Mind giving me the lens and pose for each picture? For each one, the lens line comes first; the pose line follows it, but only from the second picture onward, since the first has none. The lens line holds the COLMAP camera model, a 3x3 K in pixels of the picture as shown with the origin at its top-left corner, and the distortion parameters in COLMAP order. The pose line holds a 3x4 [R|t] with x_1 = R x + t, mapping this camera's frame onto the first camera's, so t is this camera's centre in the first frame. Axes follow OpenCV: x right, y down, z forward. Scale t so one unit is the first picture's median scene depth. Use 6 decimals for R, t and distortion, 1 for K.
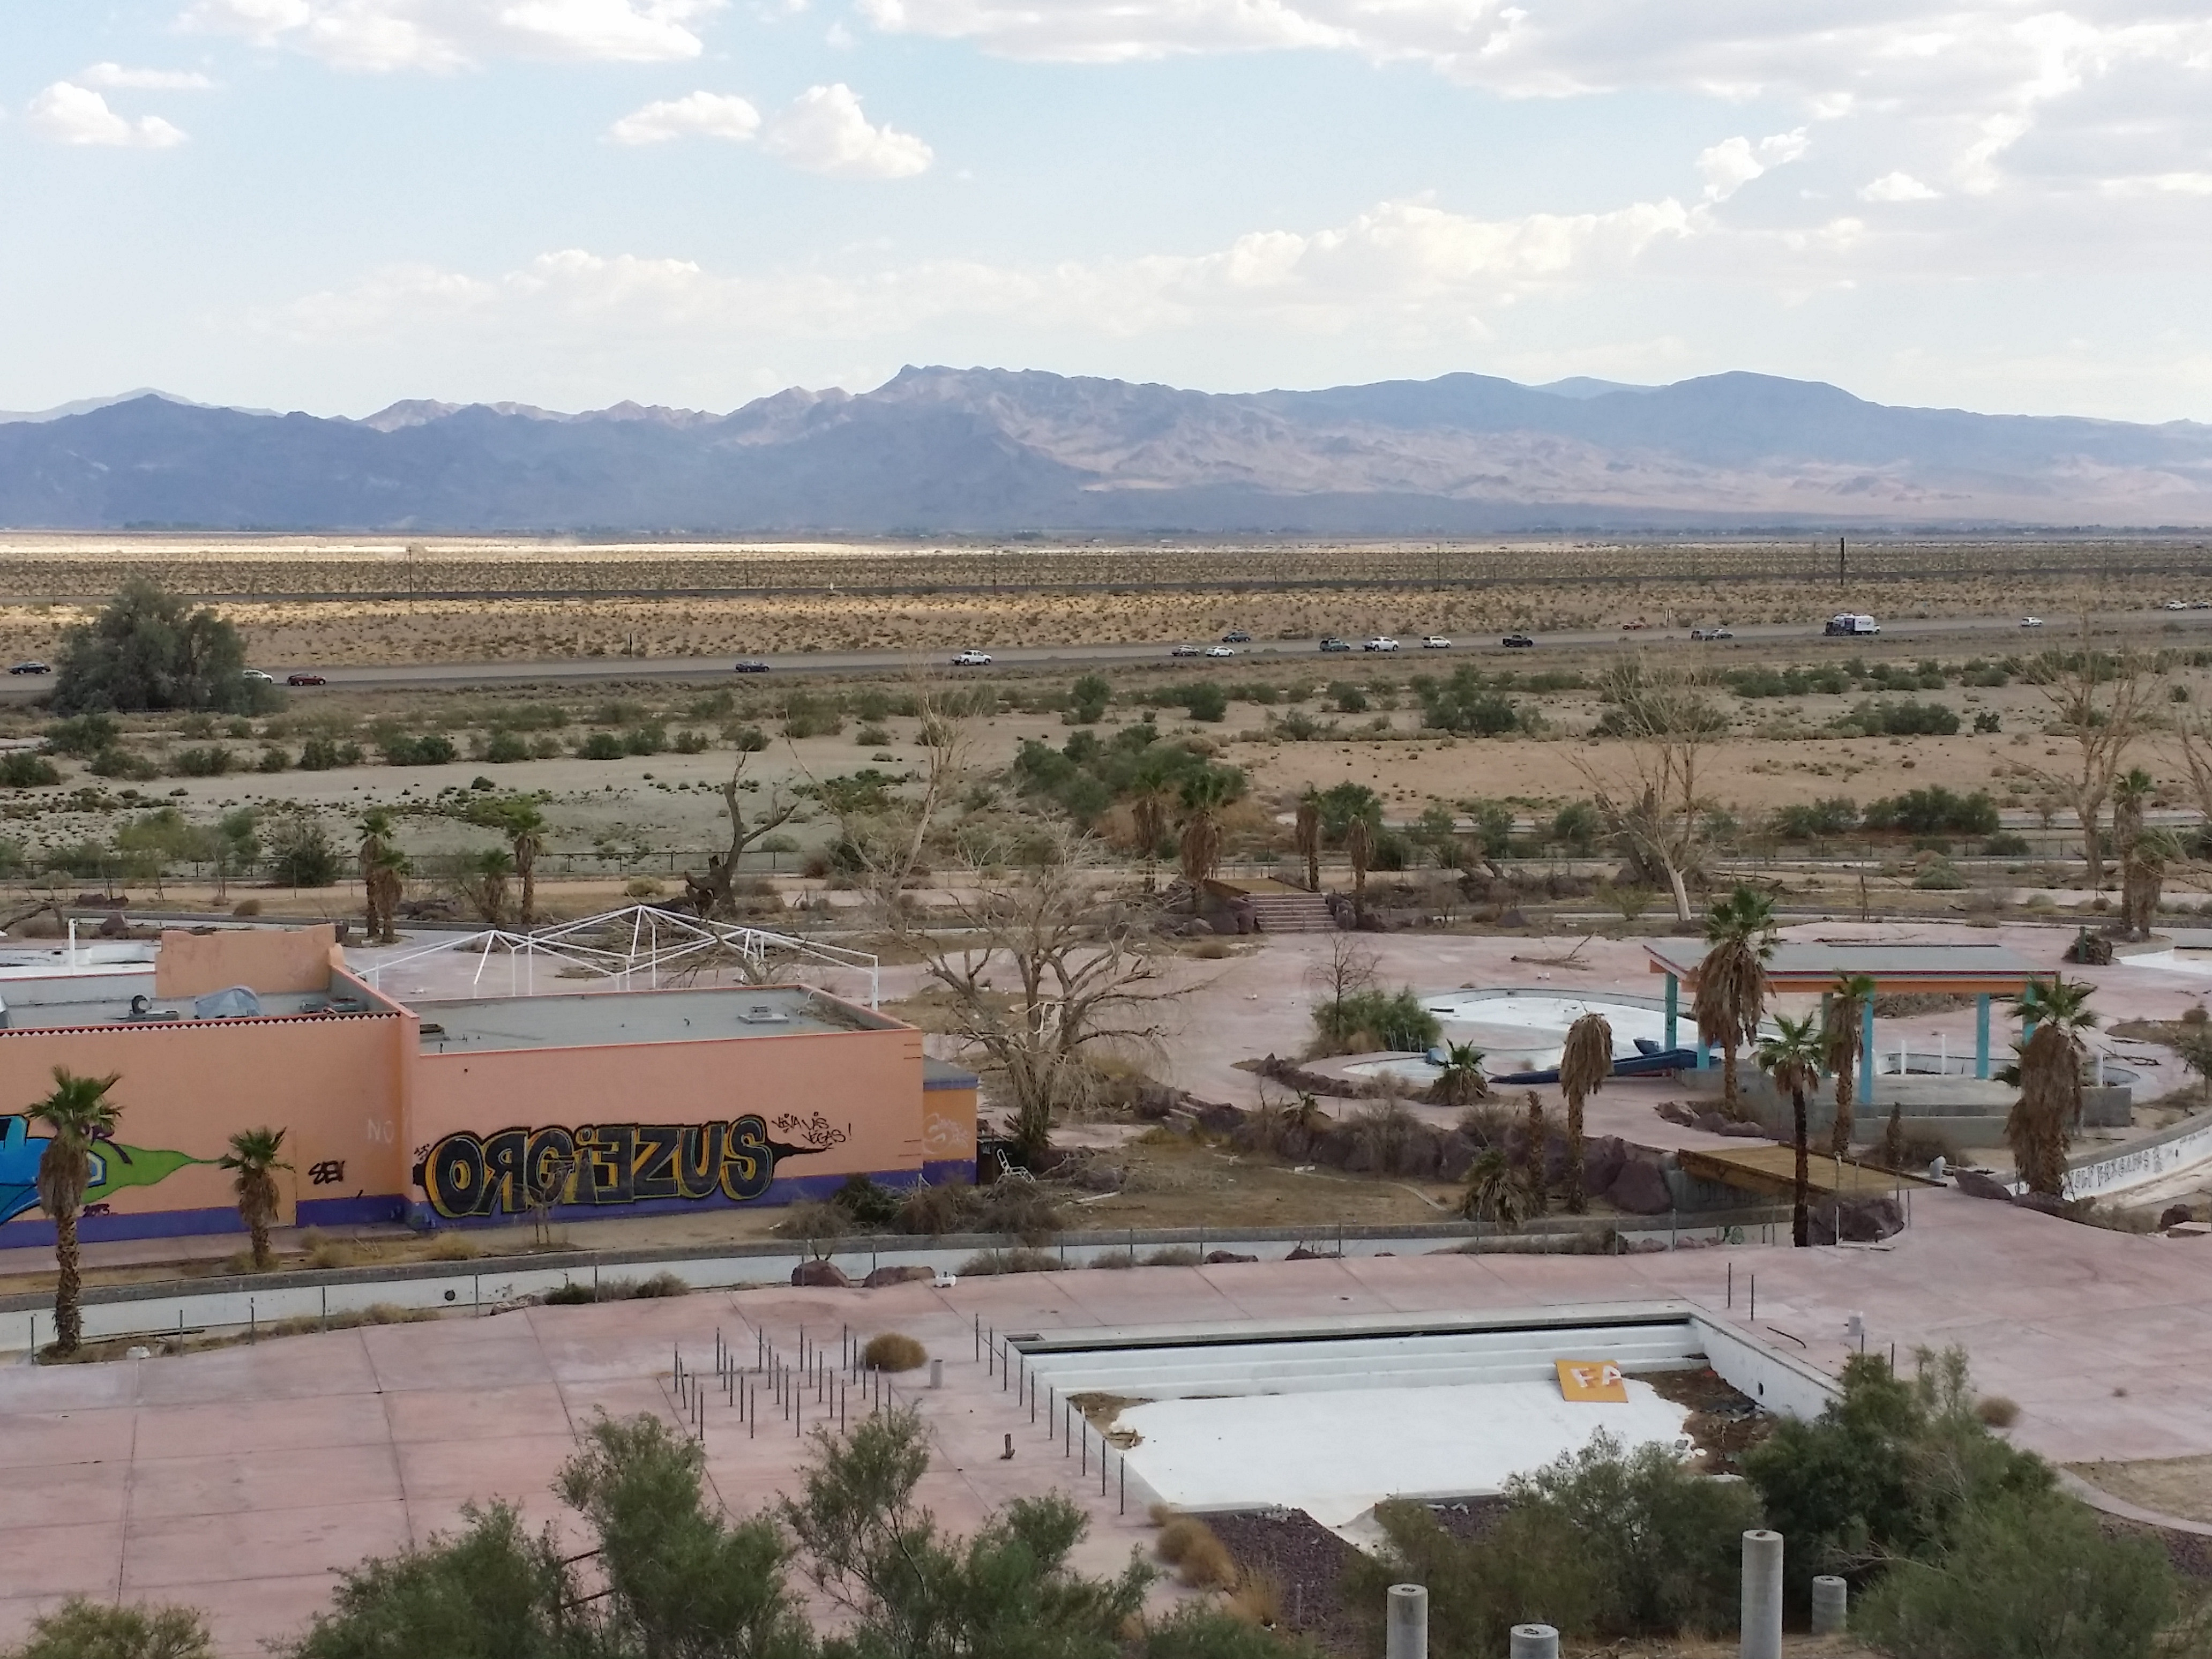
lens RADIAL K [[3628.7, 0, 1106.0], [0, 3628.7, 829.5], [0, 0, 1]] dist [0.137074, -0.050580]
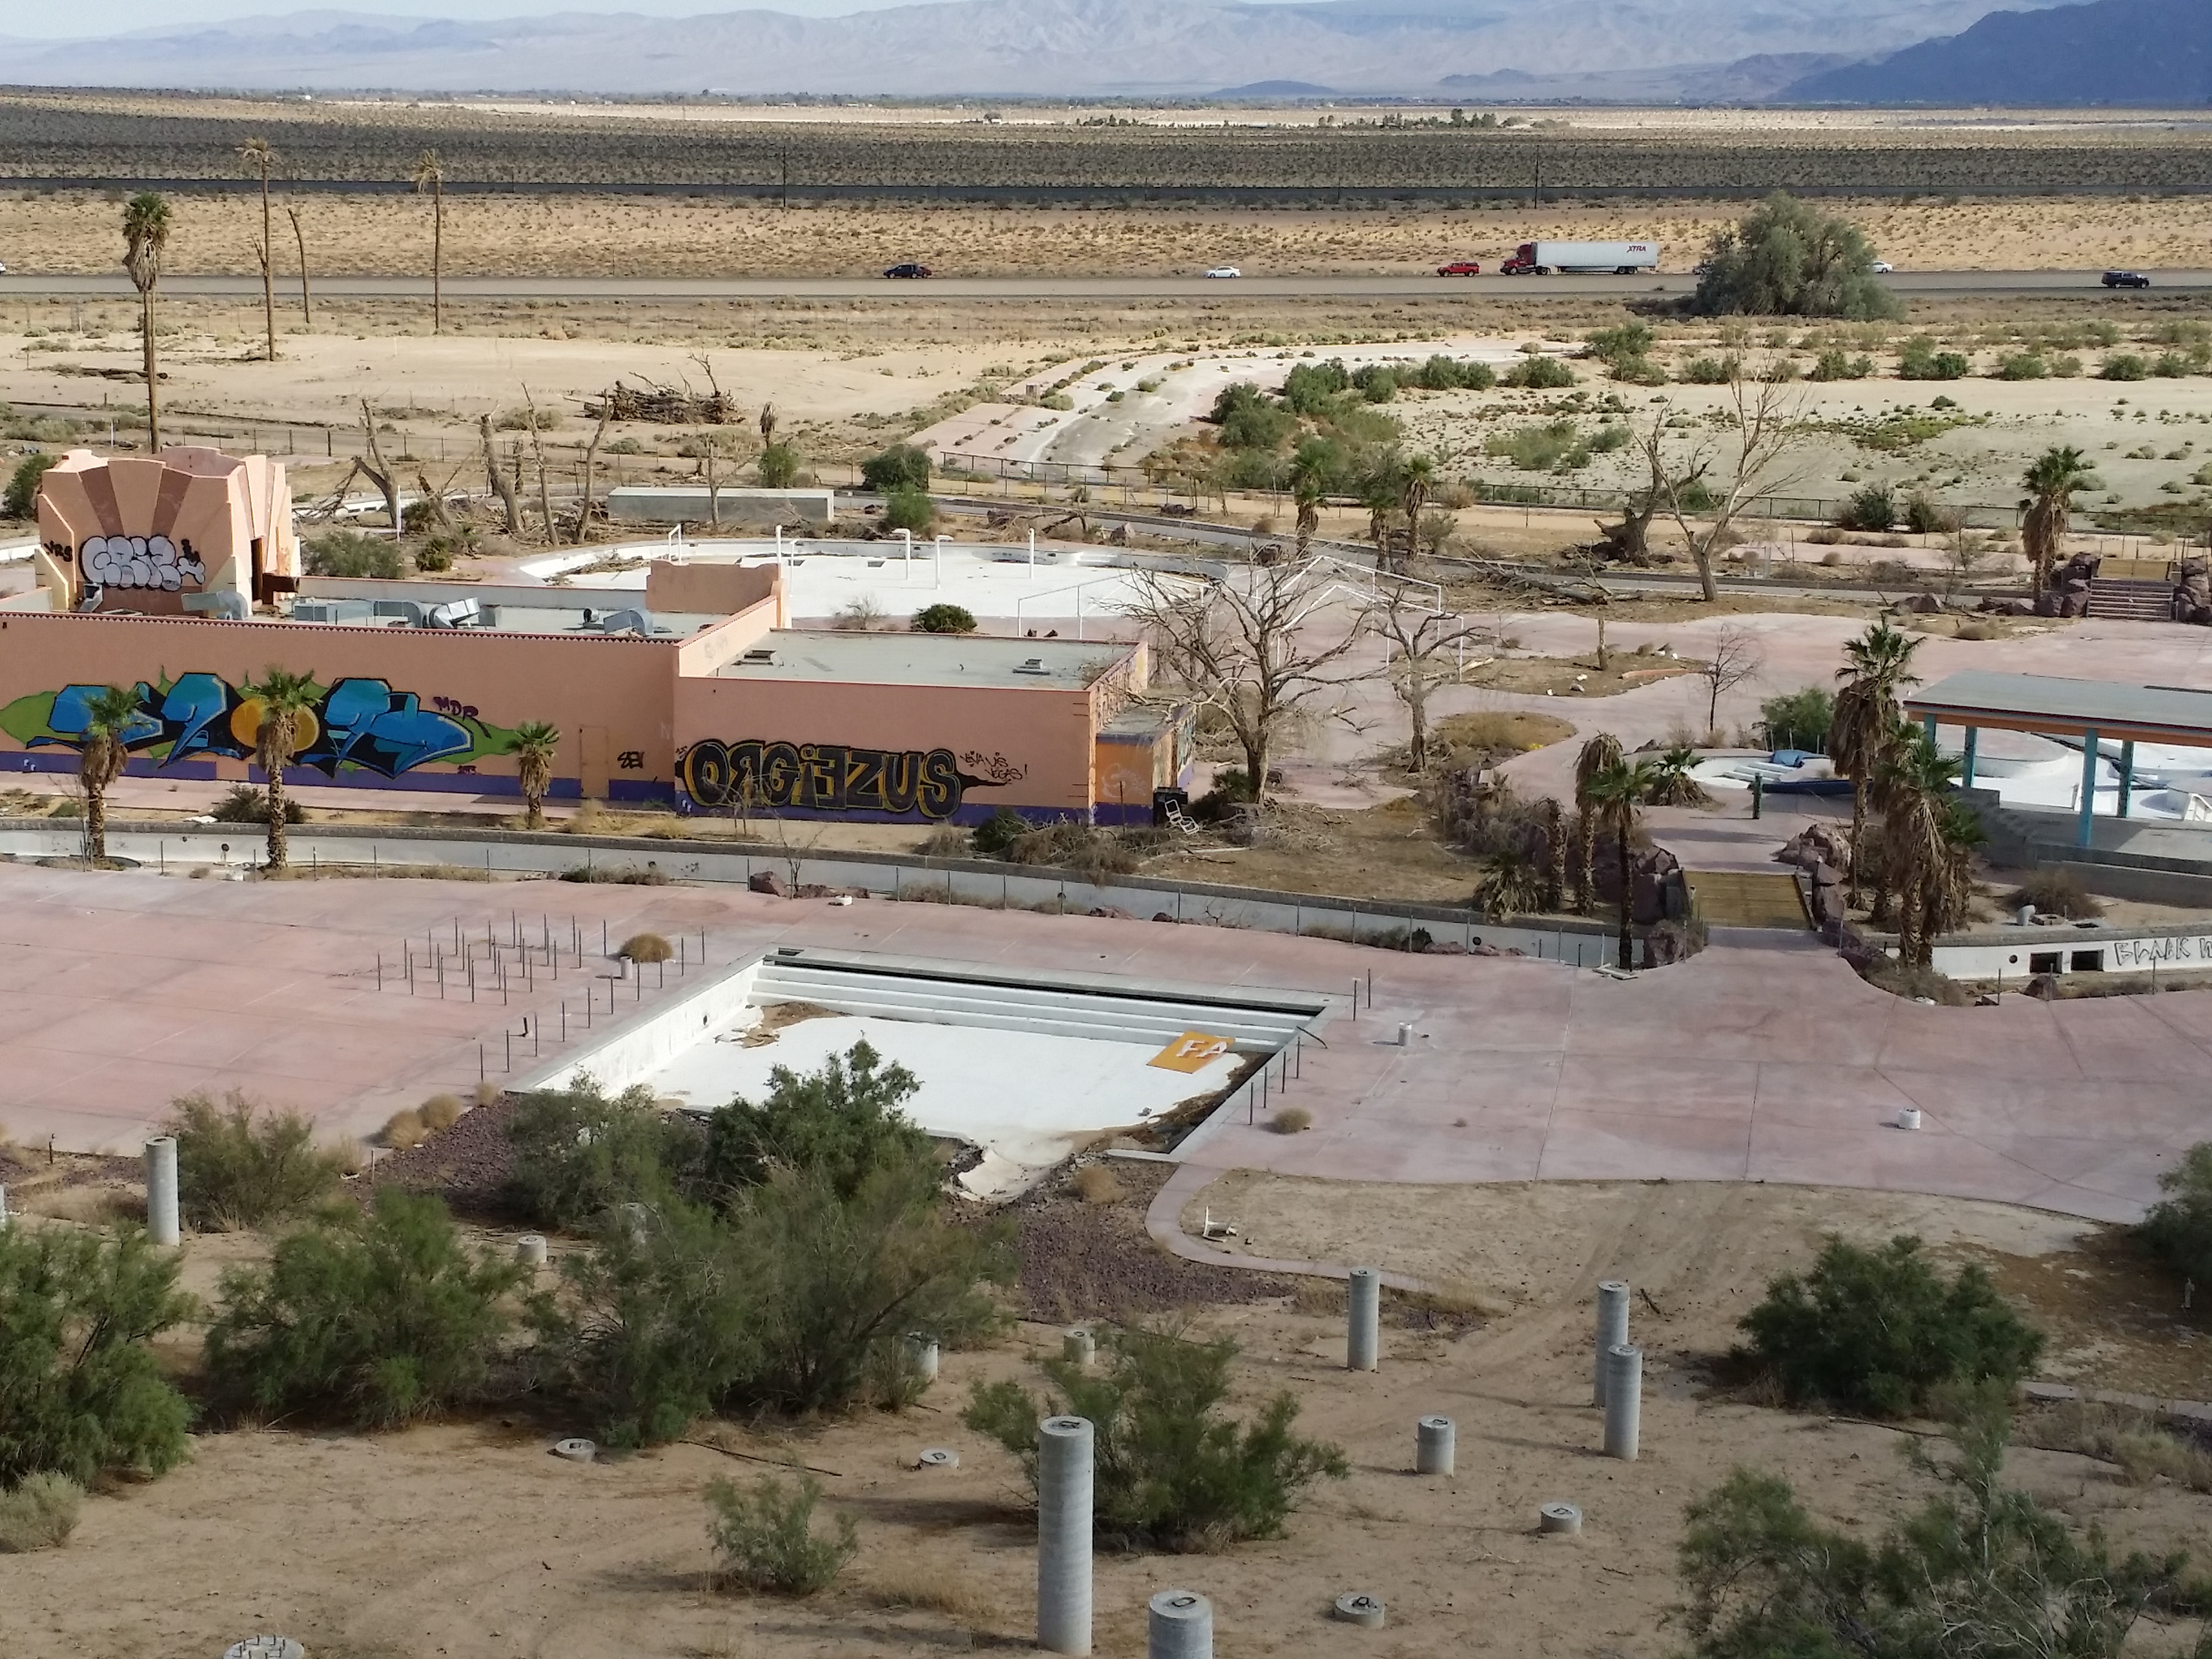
lens RADIAL K [[3452.2, 0, 1038.1], [0, 3452.2, 832.7], [0, 0, 1]] dist [0.072288, 0.061926]
pose [[0.844873, 0.111882, -0.523137, 0.533361], [-0.046839, 0.989601, 0.135998, -0.051417], [0.532913, -0.090397, 0.841328, 0.052114]]
